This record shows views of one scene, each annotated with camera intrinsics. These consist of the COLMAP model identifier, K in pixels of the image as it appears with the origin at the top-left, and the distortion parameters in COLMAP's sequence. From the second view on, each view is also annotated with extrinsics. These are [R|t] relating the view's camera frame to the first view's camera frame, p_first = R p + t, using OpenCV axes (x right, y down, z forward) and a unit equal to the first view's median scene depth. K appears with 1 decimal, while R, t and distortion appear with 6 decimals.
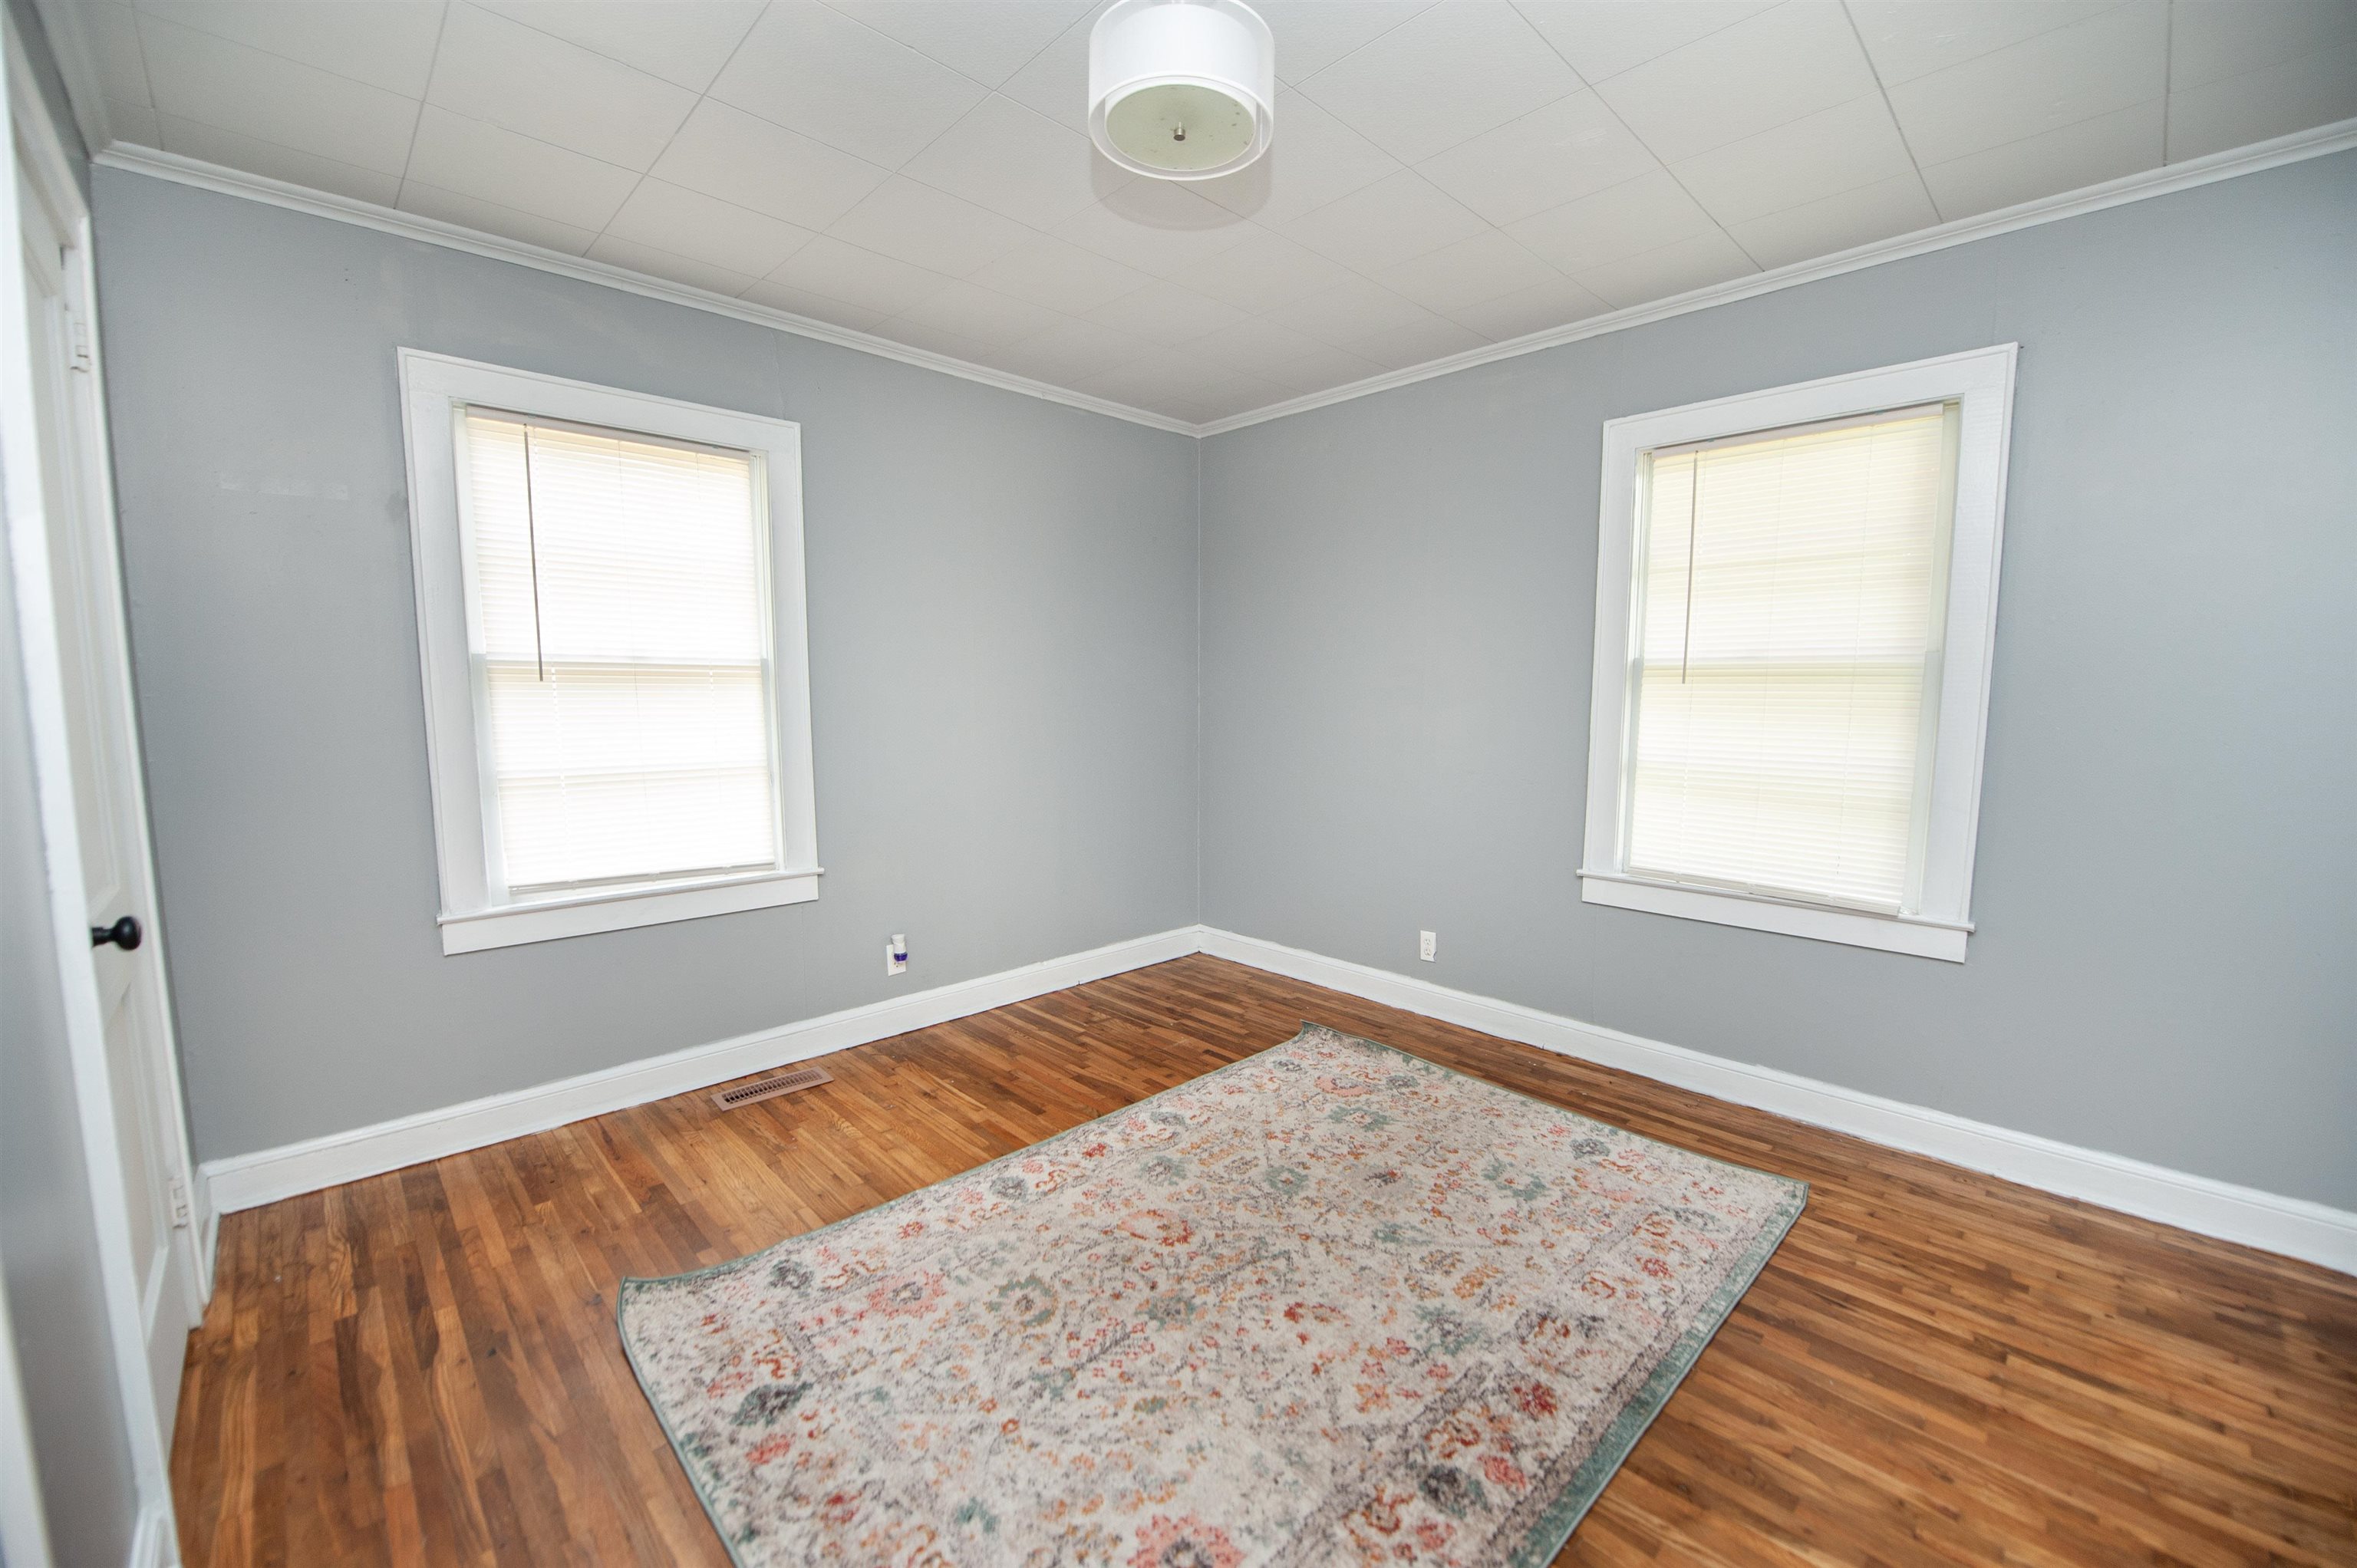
lens RADIAL K [[929.2, 0, 1203.0], [0, 929.2, 786.5], [0, 0, 1]] dist [-0.021473, -0.000215]
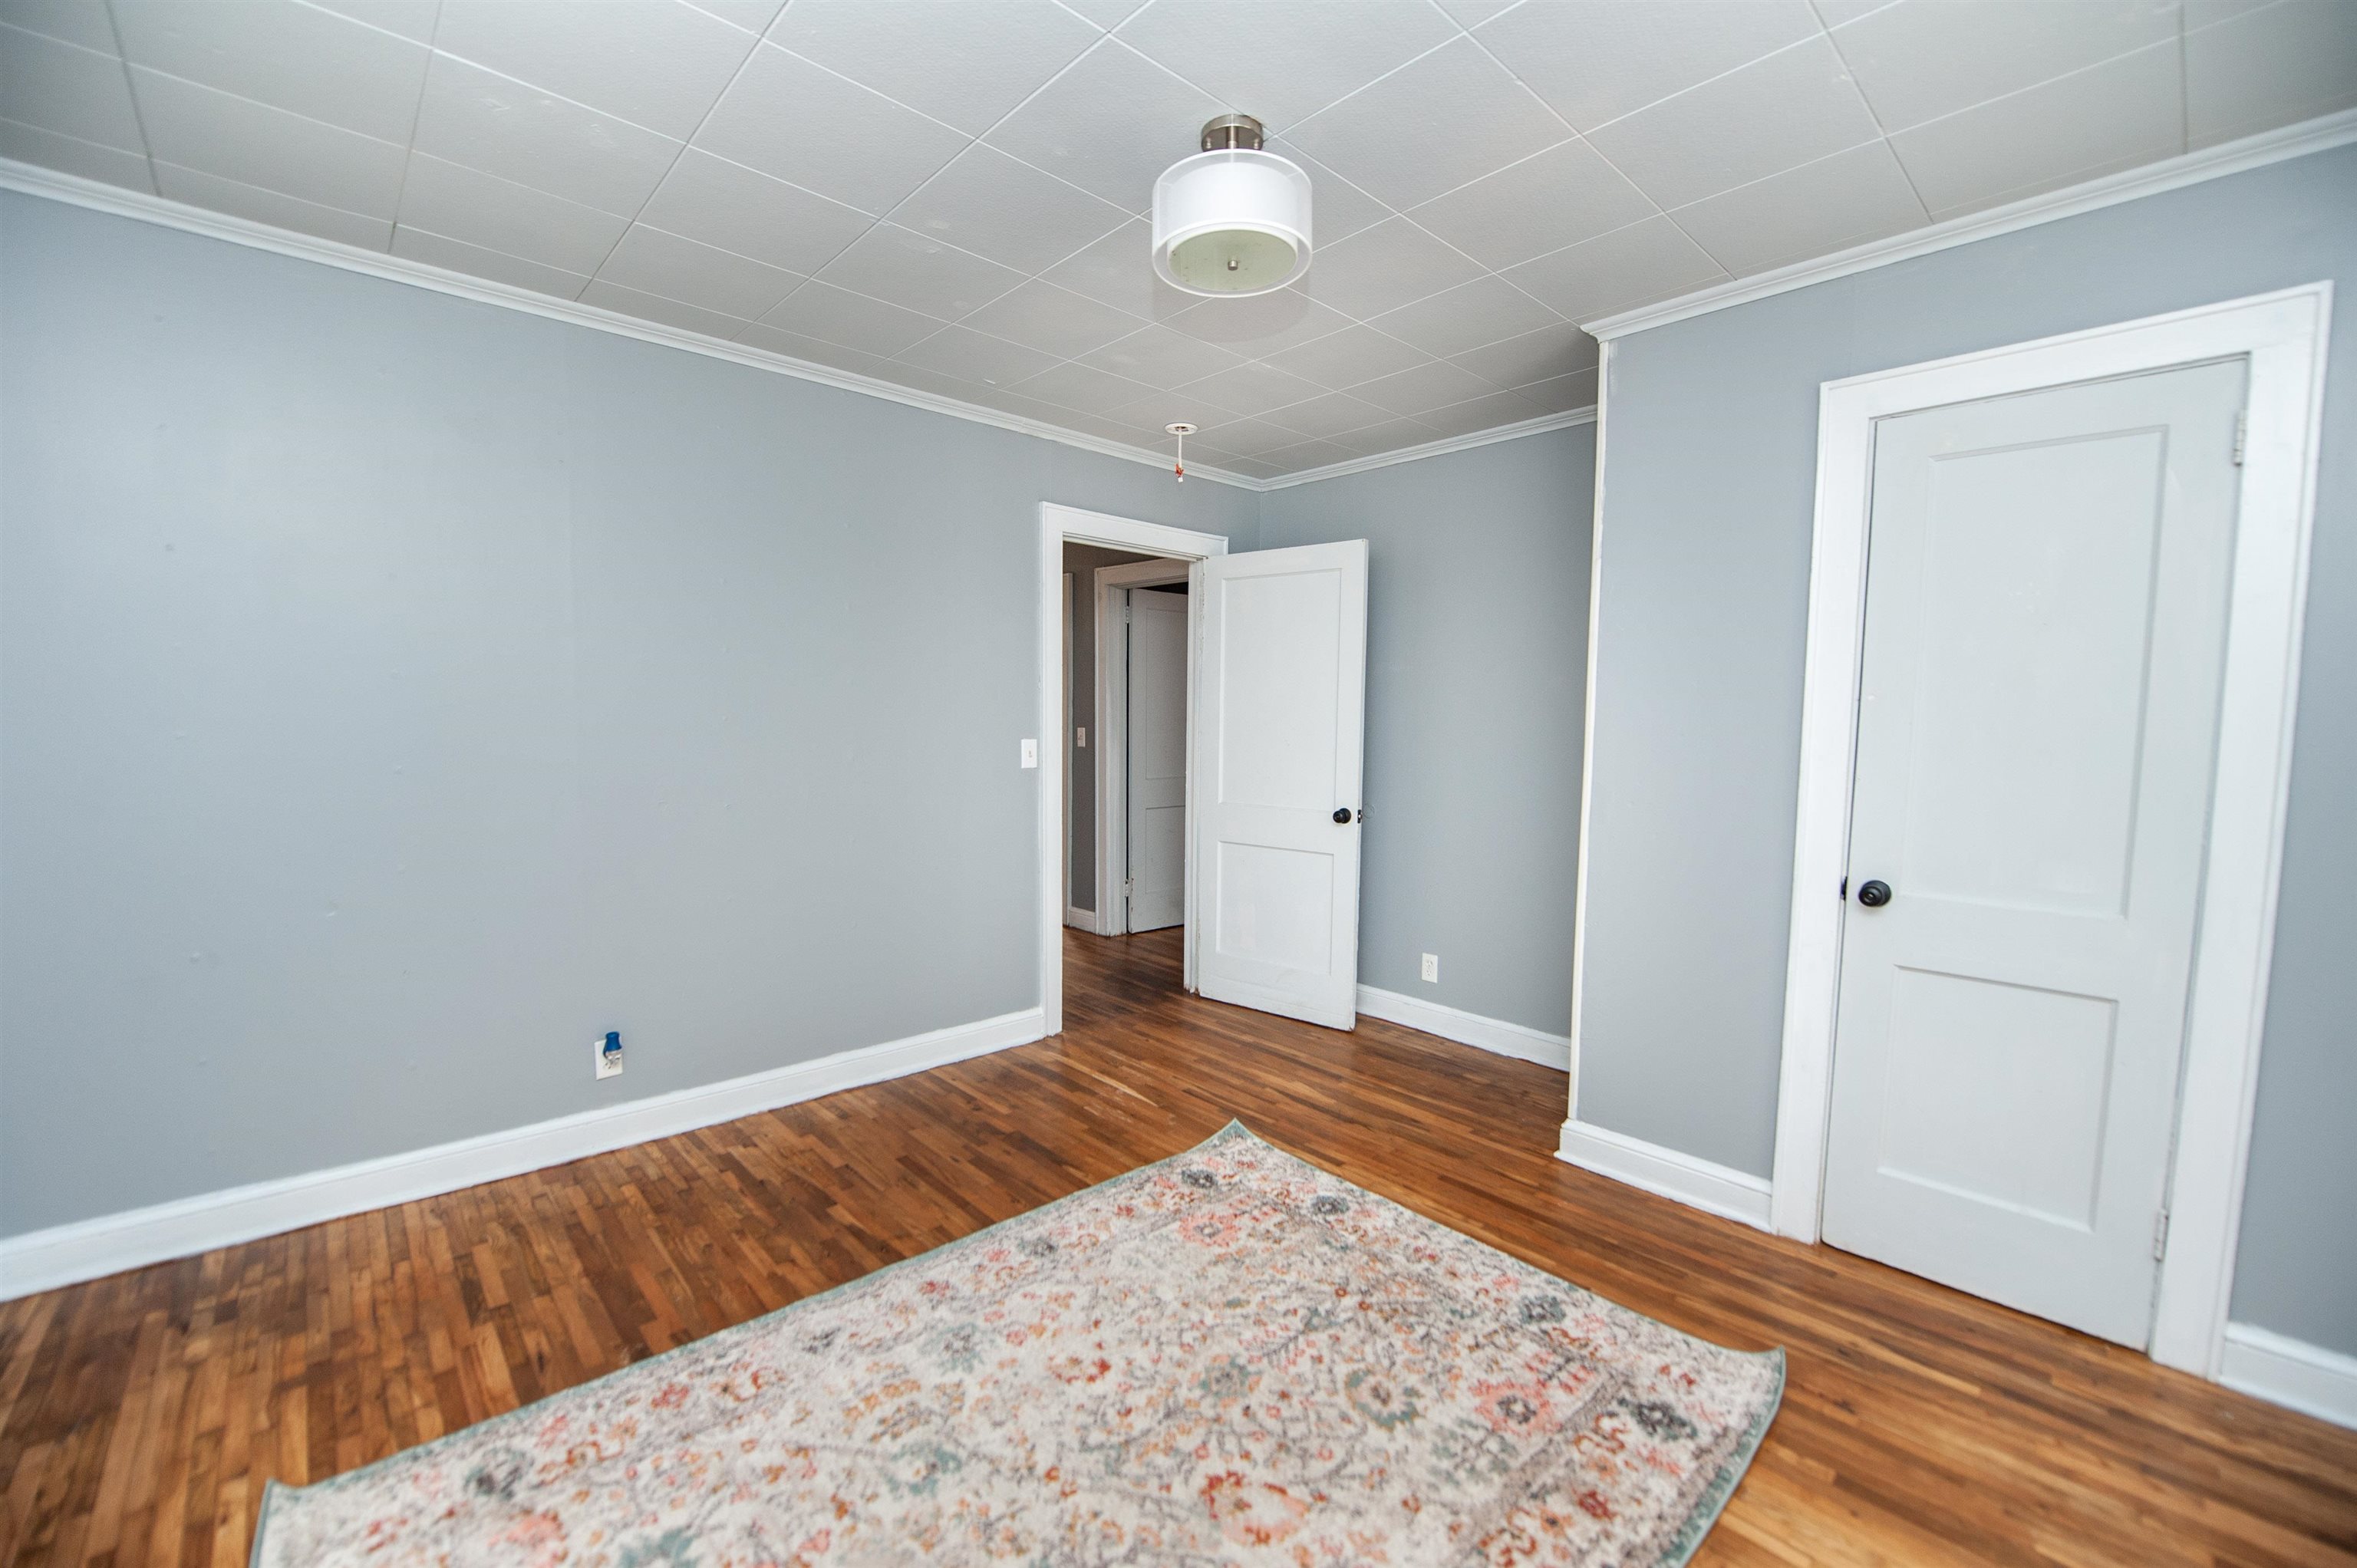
lens RADIAL K [[964.0, 0, 1166.2], [0, 964.0, 787.7], [0, 0, 1]] dist [-0.025764, -0.000980]
pose [[-0.998356, -0.017451, 0.054604, -0.014475], [-0.007191, 0.983136, 0.182733, -0.201323], [-0.056872, 0.182040, -0.981645, 1.653899]]
